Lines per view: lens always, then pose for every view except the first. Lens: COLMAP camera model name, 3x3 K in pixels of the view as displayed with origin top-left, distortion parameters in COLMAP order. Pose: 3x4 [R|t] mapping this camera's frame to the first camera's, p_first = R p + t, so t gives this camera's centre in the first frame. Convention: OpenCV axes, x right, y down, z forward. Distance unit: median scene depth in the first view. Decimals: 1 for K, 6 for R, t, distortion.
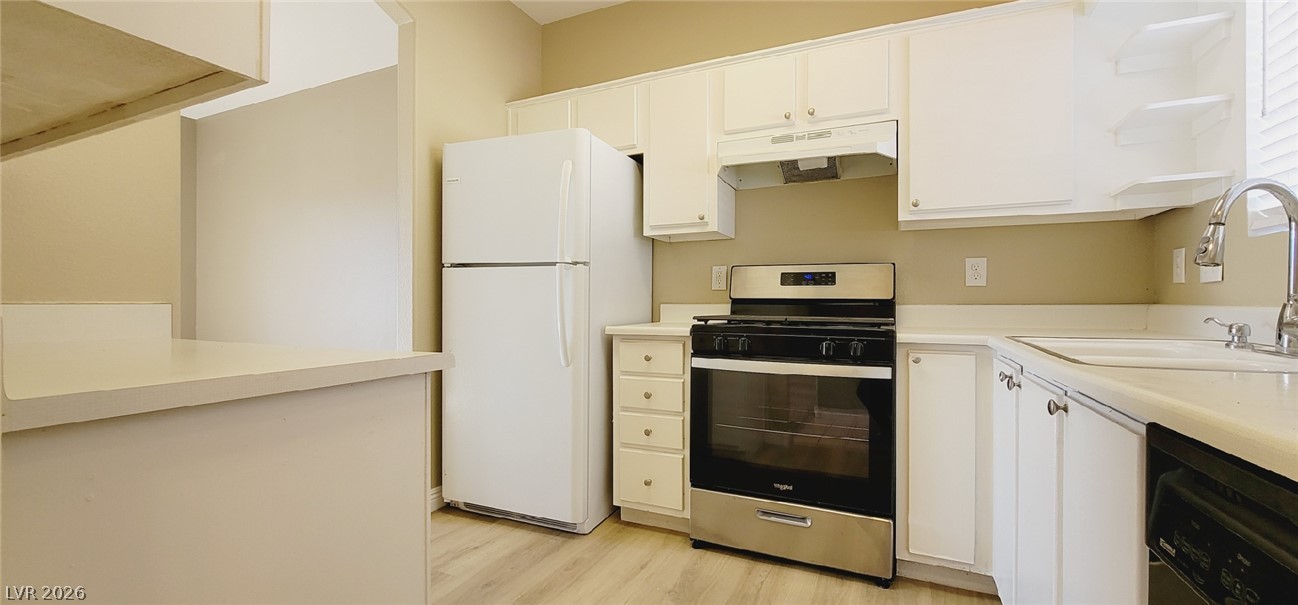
lens RADIAL K [[530.1, 0, 649.6], [0, 530.1, 306.9], [0, 0, 1]] dist [-0.002325, -0.000664]
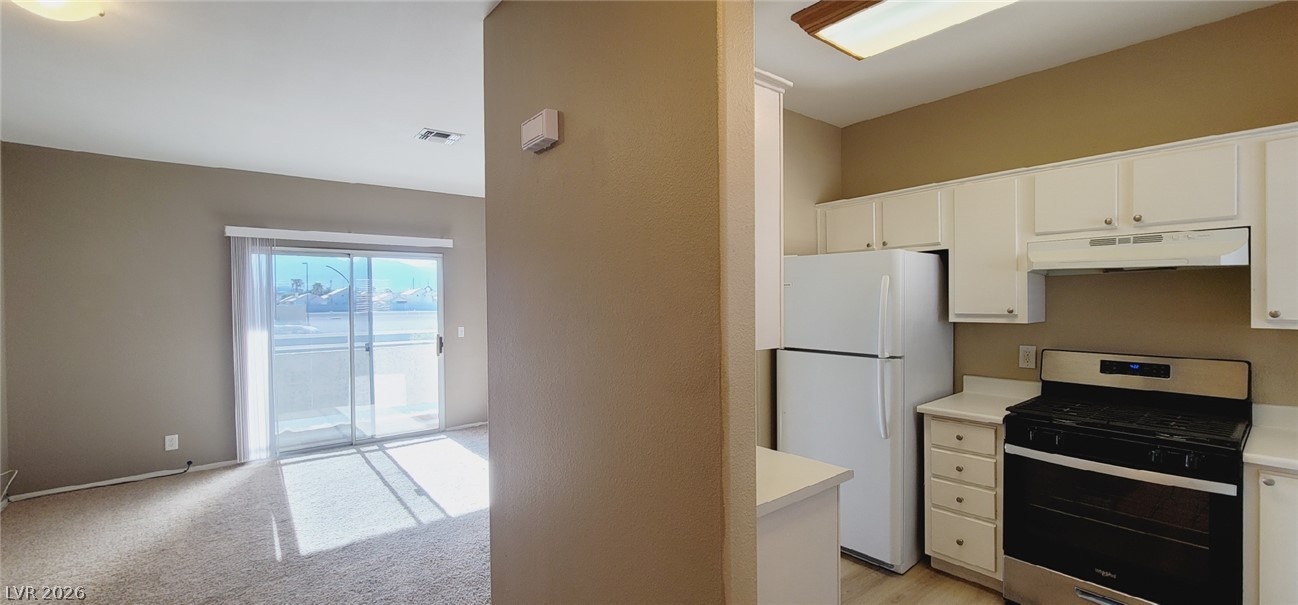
lens RADIAL K [[530.1, 0, 649.6], [0, 530.1, 306.9], [0, 0, 1]] dist [-0.002325, -0.000664]
pose [[0.897819, -0.006894, -0.440310, -0.099607], [0.009583, 0.999947, 0.003883, -0.202398], [0.440260, -0.007706, 0.897837, -0.357703]]
